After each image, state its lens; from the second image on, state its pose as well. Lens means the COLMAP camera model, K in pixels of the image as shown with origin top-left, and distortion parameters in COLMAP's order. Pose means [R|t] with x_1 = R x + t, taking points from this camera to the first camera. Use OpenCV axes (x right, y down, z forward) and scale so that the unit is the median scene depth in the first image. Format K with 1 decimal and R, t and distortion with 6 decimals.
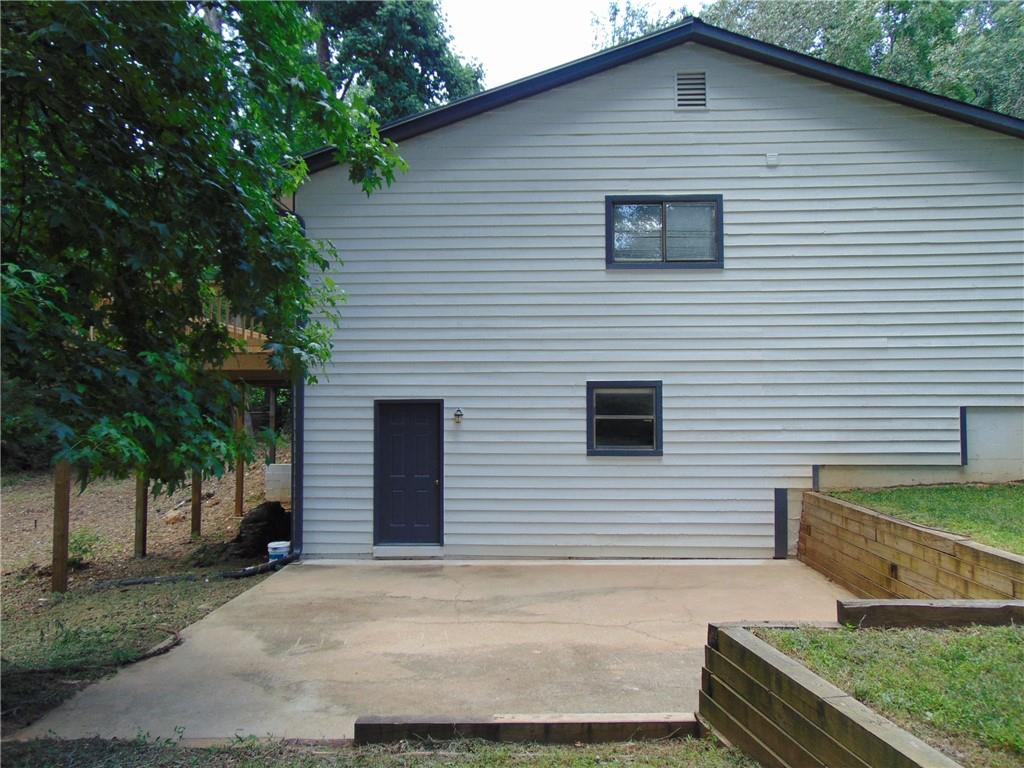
lens RADIAL K [[756.8, 0, 512.0], [0, 756.8, 384.0], [0, 0, 1]] dist [-0.053260, 0.084461]
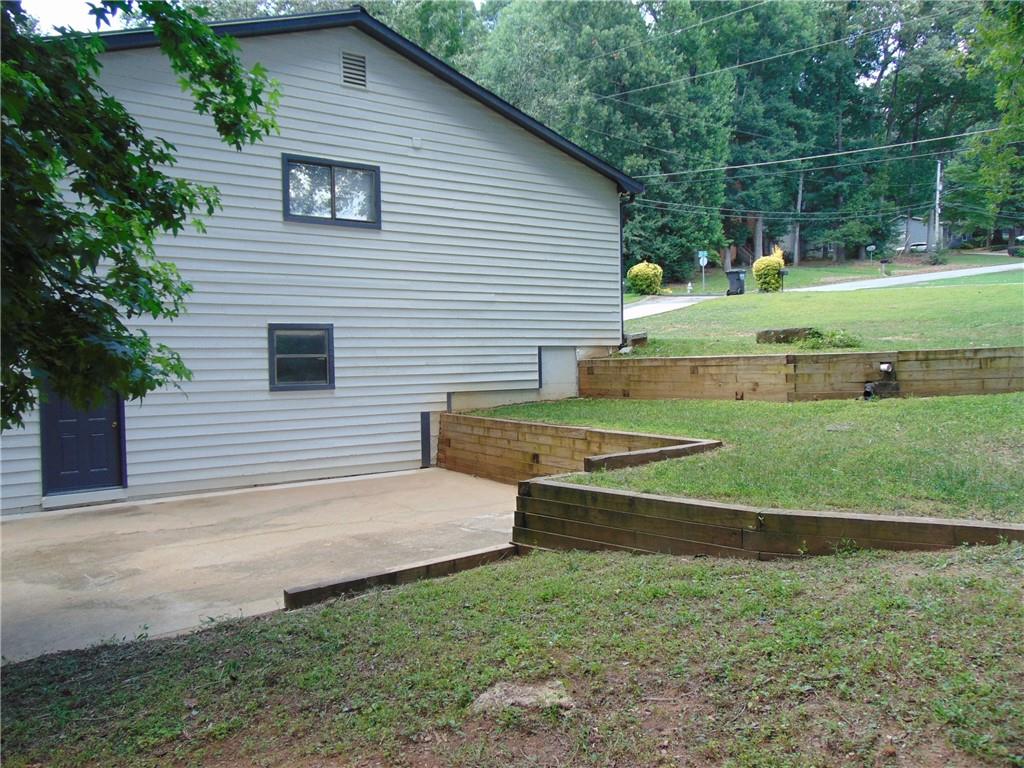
lens RADIAL K [[751.6, 0, 512.0], [0, 751.6, 384.0], [0, 0, 1]] dist [-0.054299, 0.054087]
pose [[0.796087, -0.030997, 0.604388, -0.277378], [-0.009276, 0.997945, 0.063399, 0.012069], [-0.605112, -0.056077, 0.794163, -0.074177]]
